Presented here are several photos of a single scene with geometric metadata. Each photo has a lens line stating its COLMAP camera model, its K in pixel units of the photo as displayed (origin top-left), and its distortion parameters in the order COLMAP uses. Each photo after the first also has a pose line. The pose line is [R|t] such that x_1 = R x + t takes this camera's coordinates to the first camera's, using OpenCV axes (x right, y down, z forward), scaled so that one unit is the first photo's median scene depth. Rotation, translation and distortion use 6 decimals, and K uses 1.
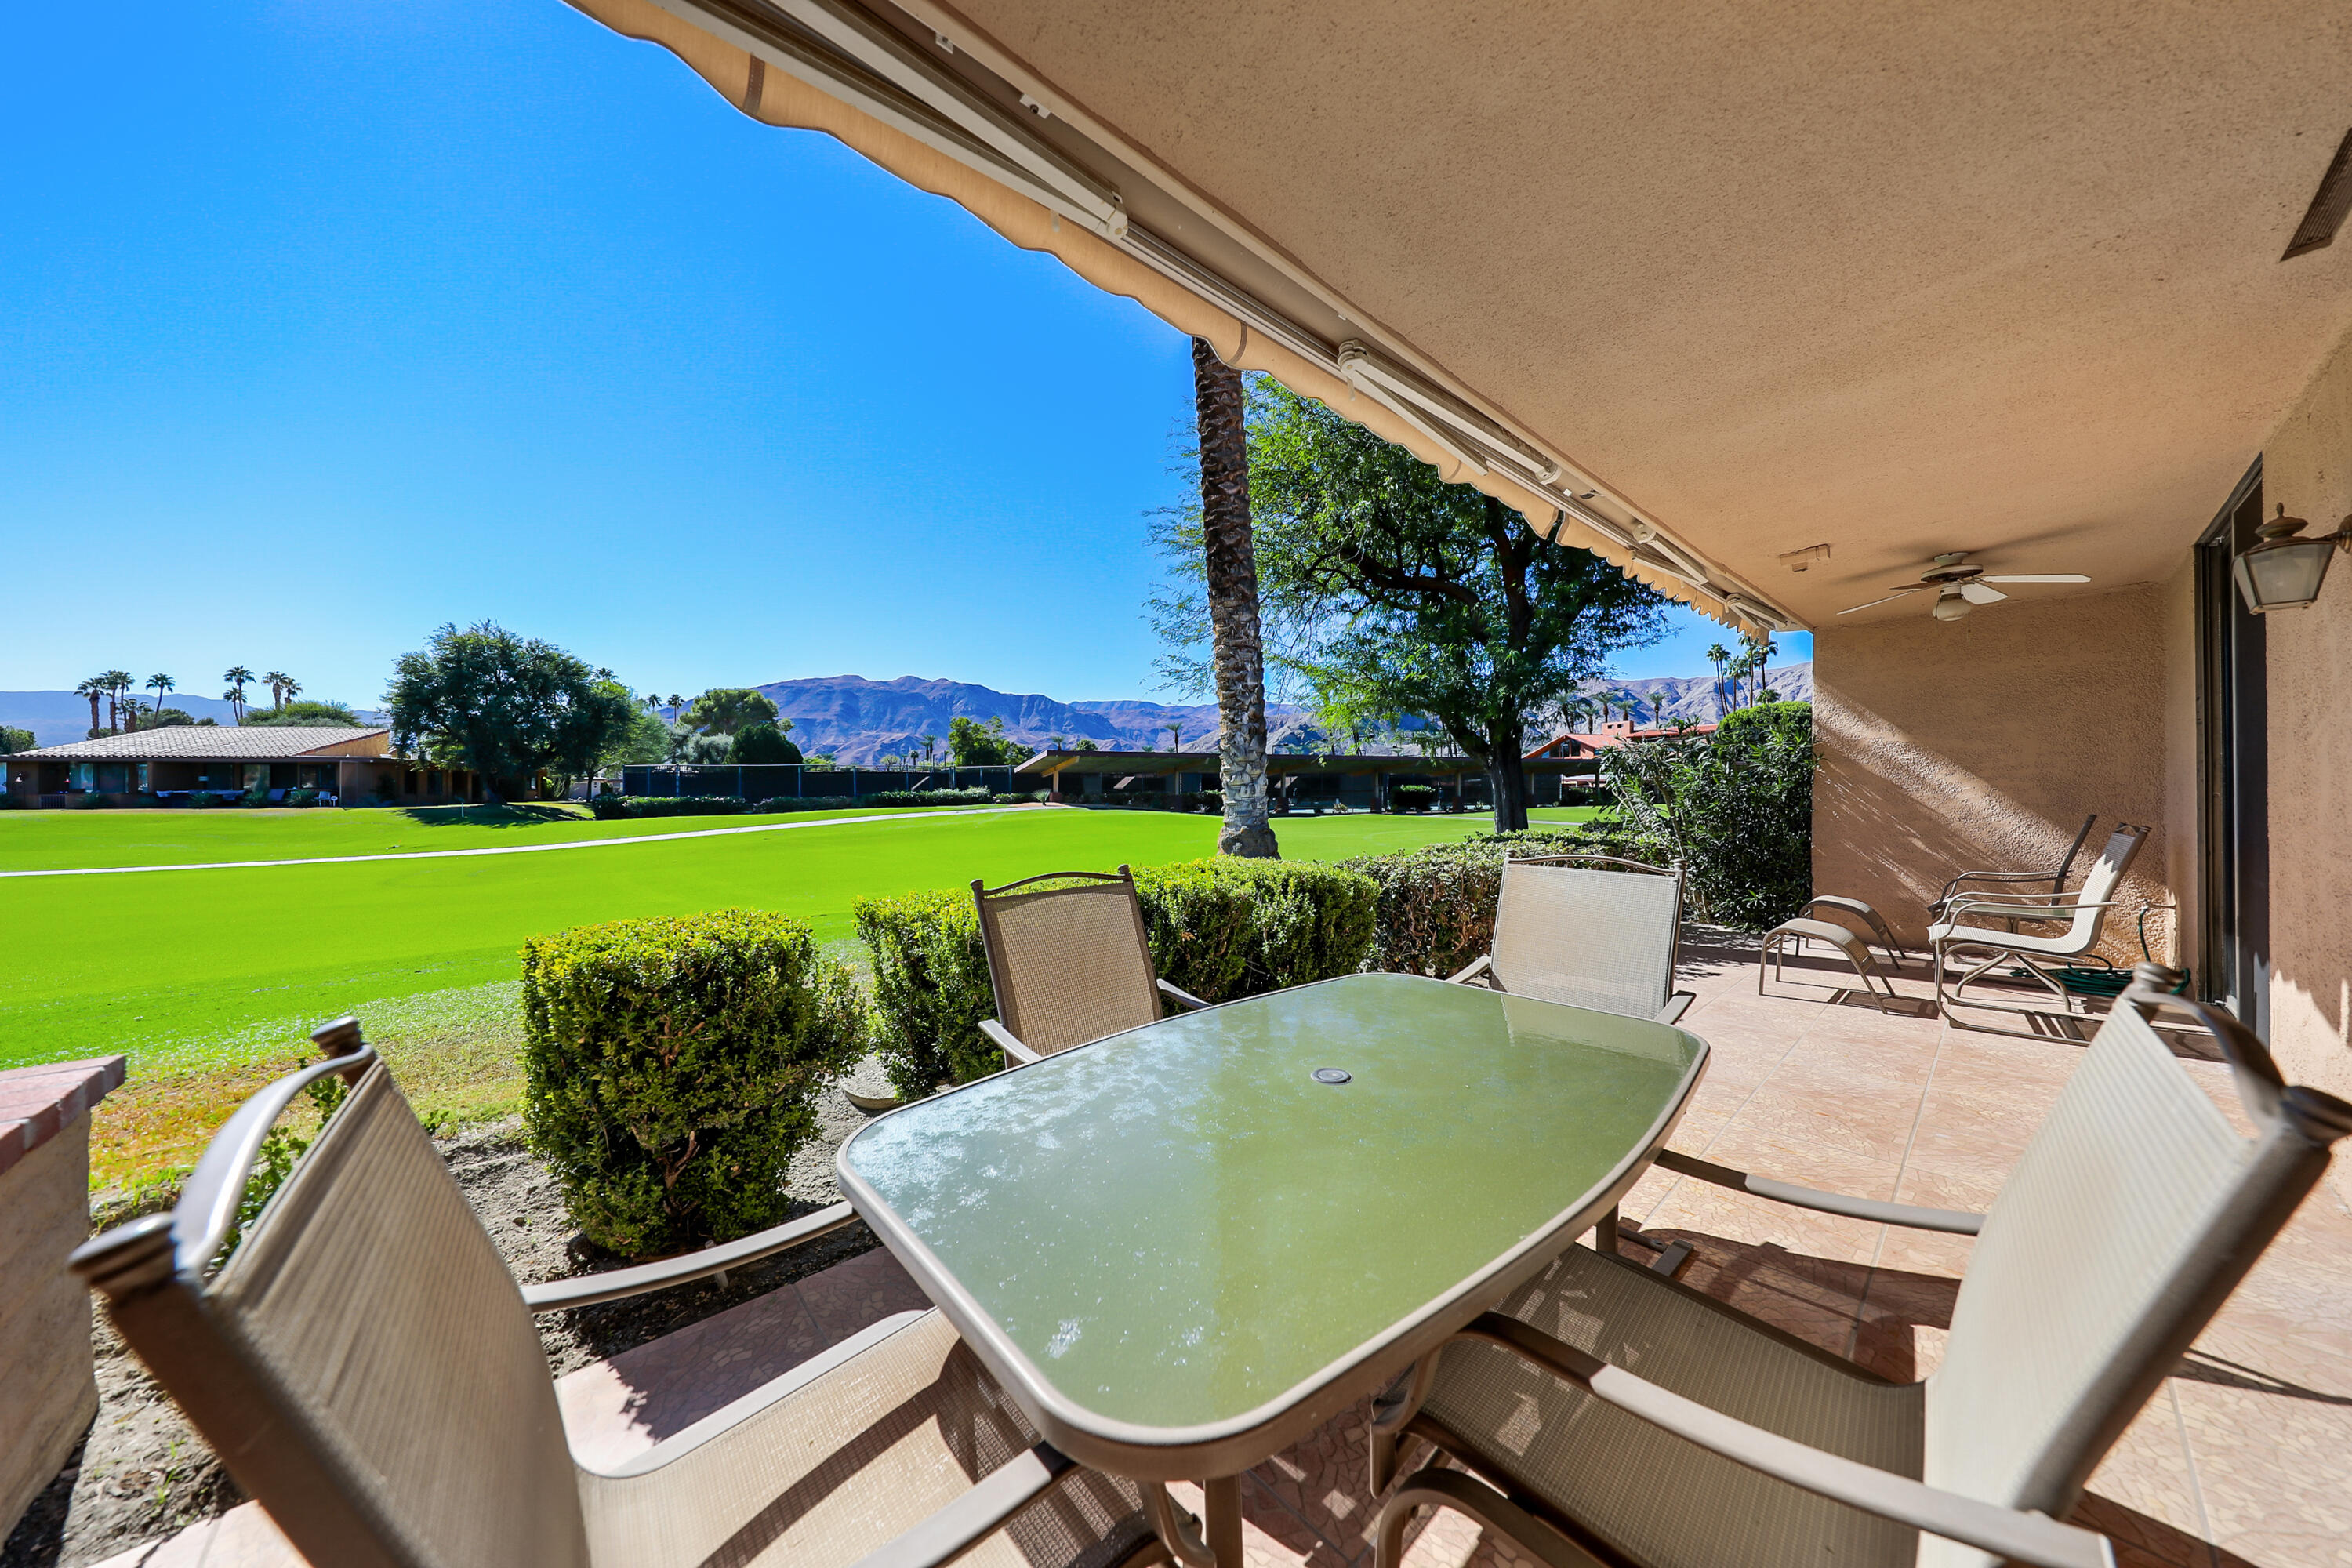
lens RADIAL K [[753.9, 0, 1181.7], [0, 753.9, 792.8], [0, 0, 1]] dist [-0.004279, -0.000796]
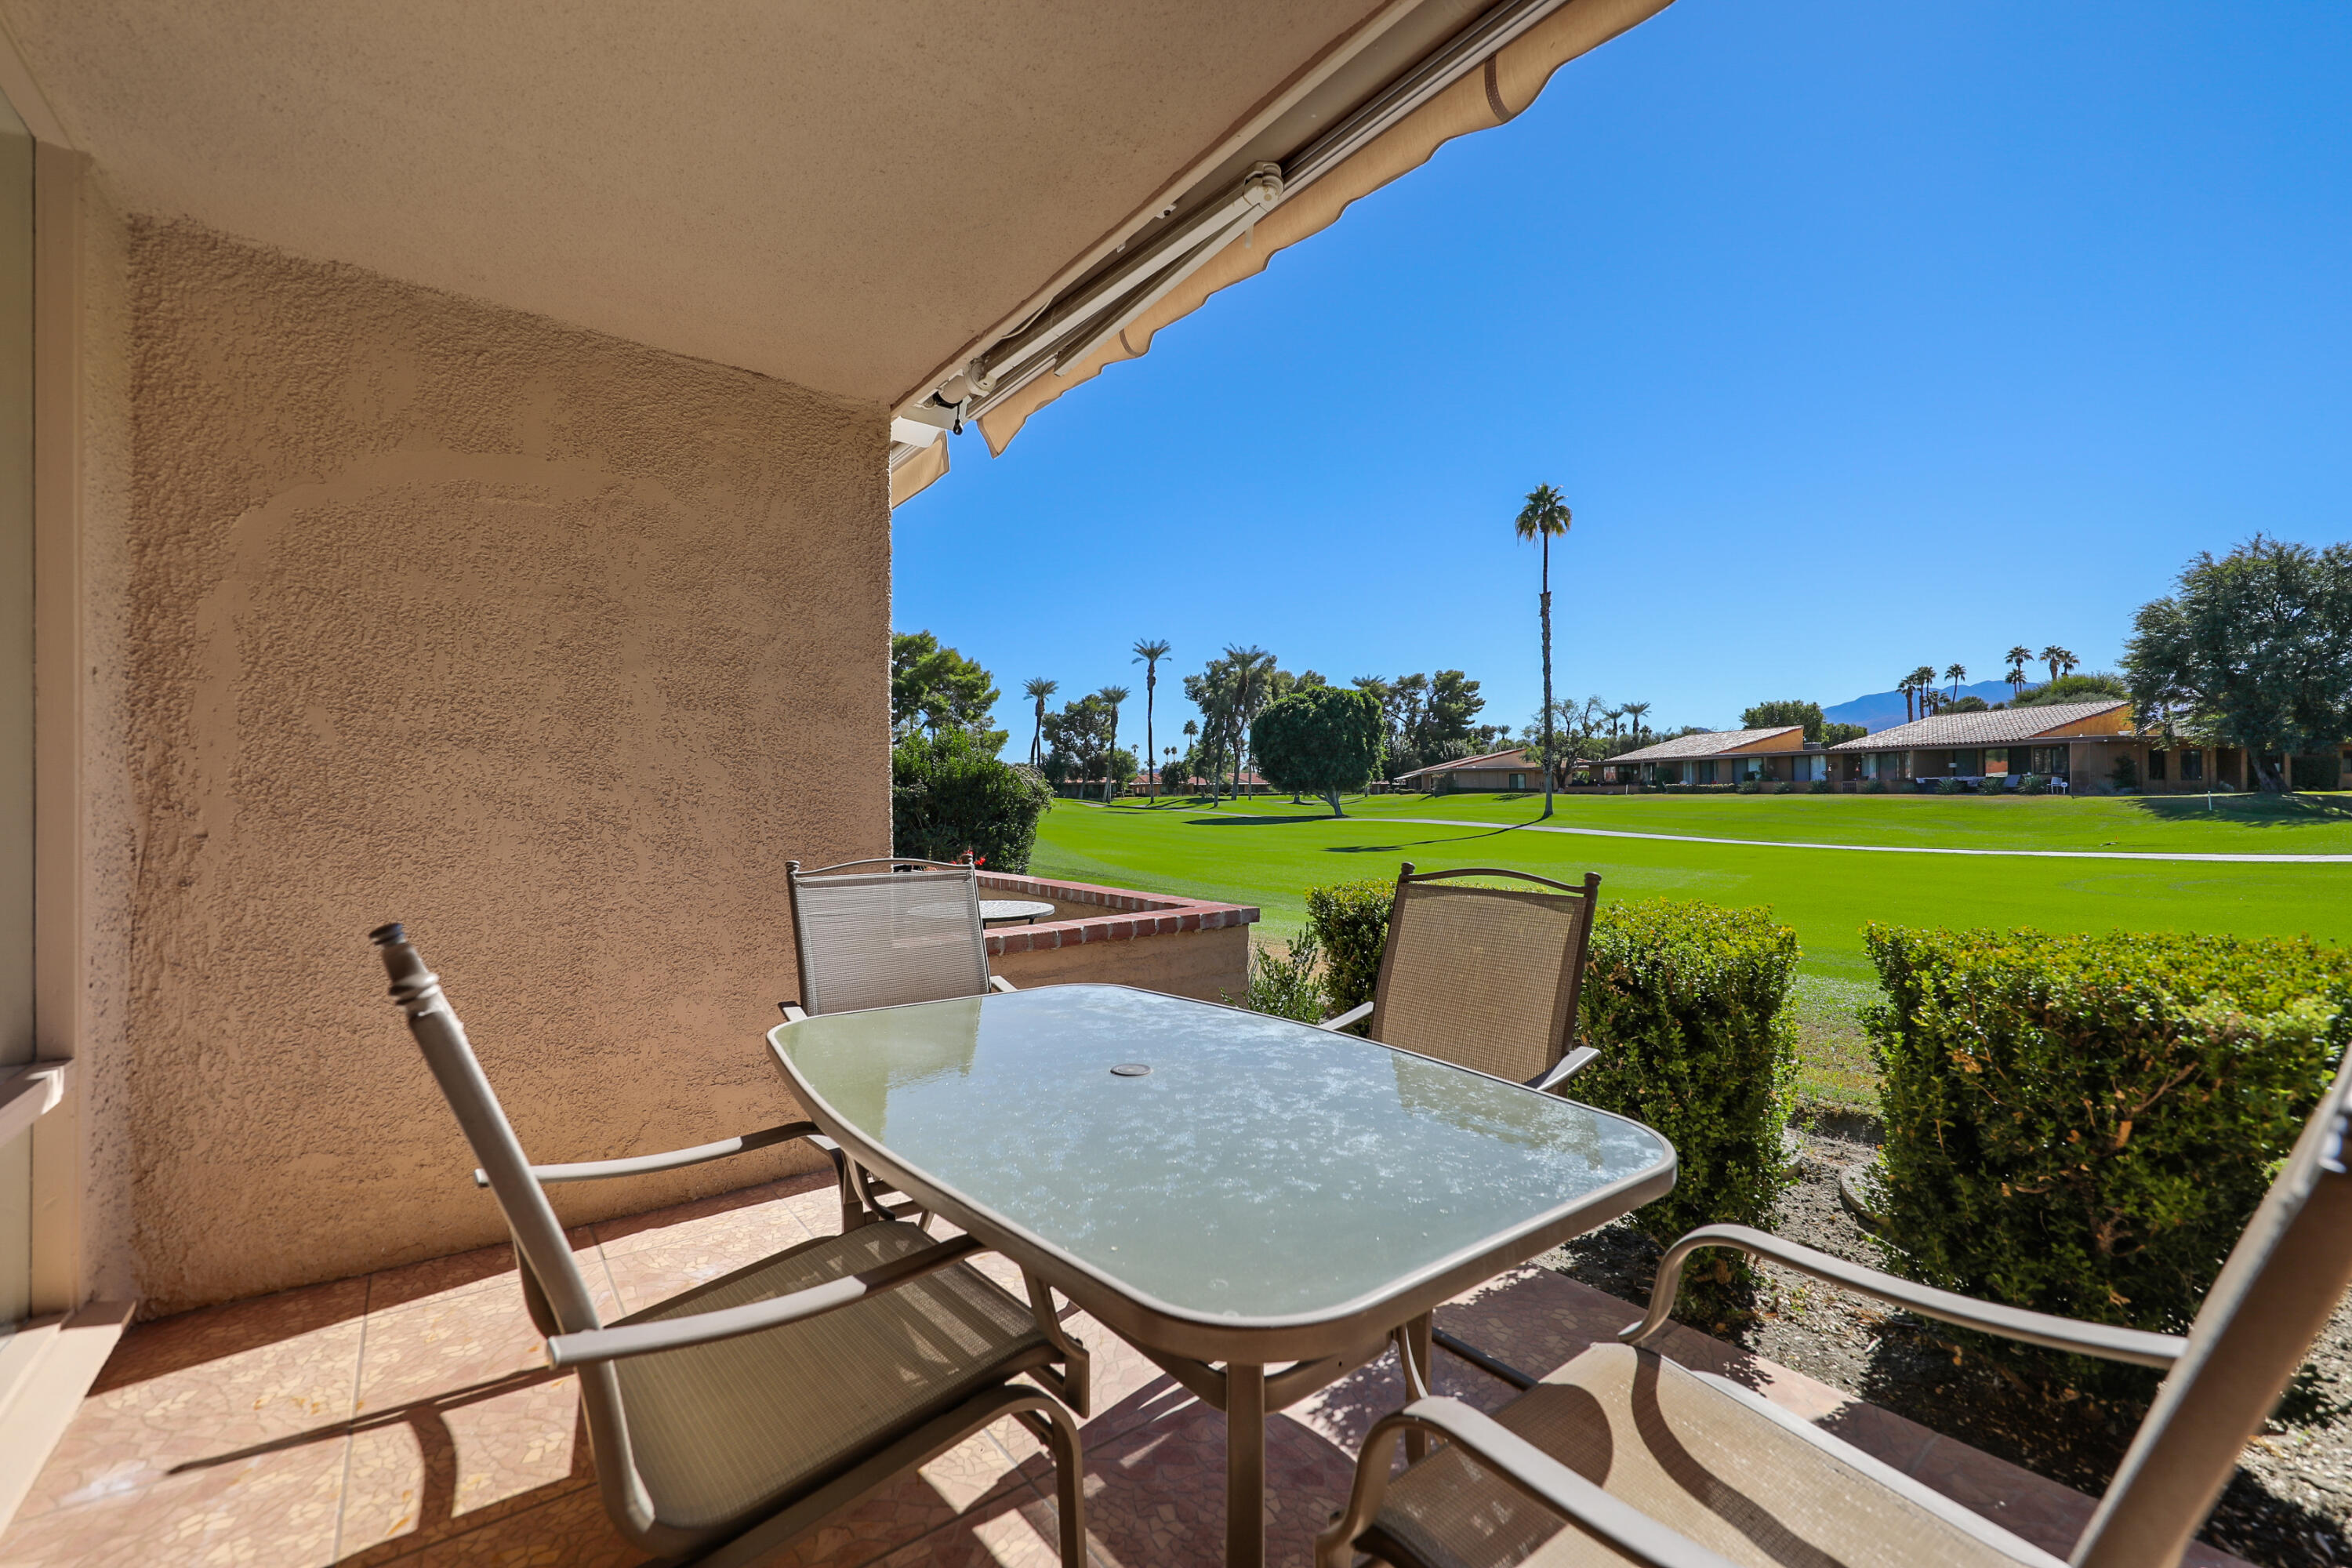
lens RADIAL K [[963.2, 0, 1185.3], [0, 963.2, 783.8], [0, 0, 1]] dist [-0.000517, -0.000563]
pose [[-0.054257, -0.000725, -0.998527, 0.042343], [0.006593, 0.999978, -0.001084, 0.000603], [0.998505, -0.006642, -0.054251, 0.034392]]
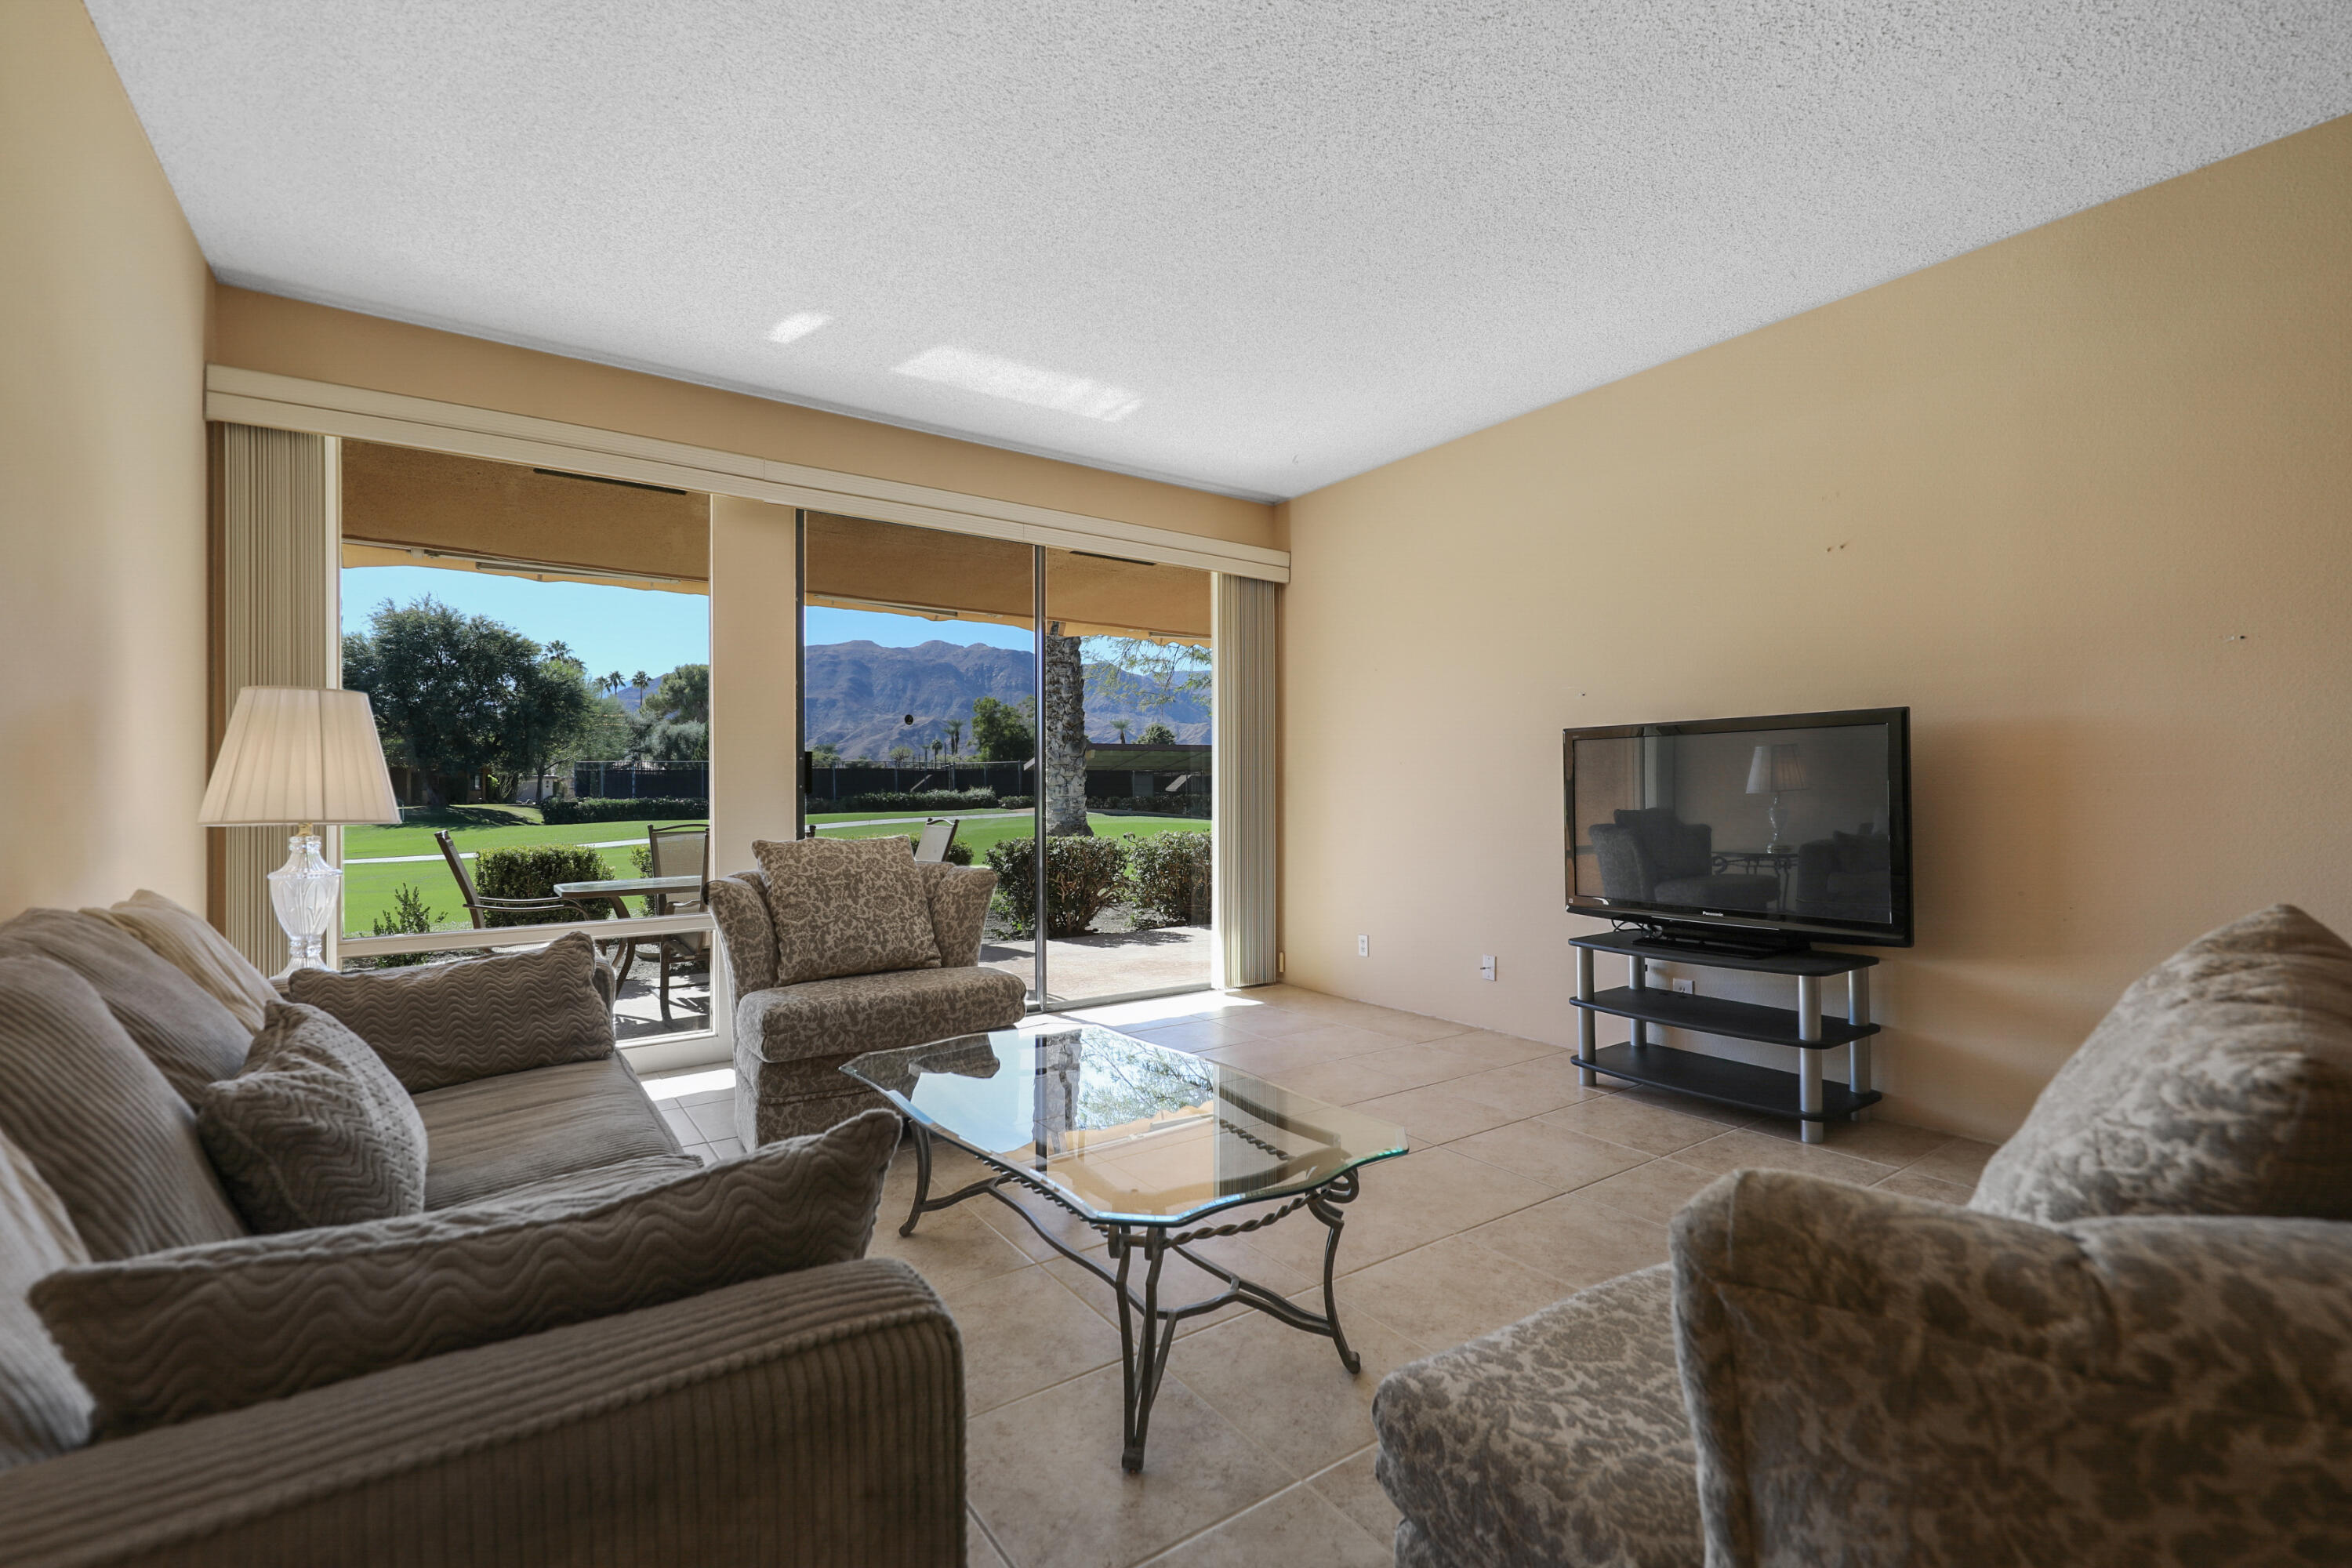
lens RADIAL K [[1032.9, 0, 1177.3], [0, 1032.9, 800.0], [0, 0, 1]] dist [0.001698, 0.000610]
pose [[0.993181, 0.003464, -0.116533, 0.077531], [-0.003065, 0.999989, 0.003602, 0.000882], [0.116544, -0.003220, 0.993180, -0.090237]]
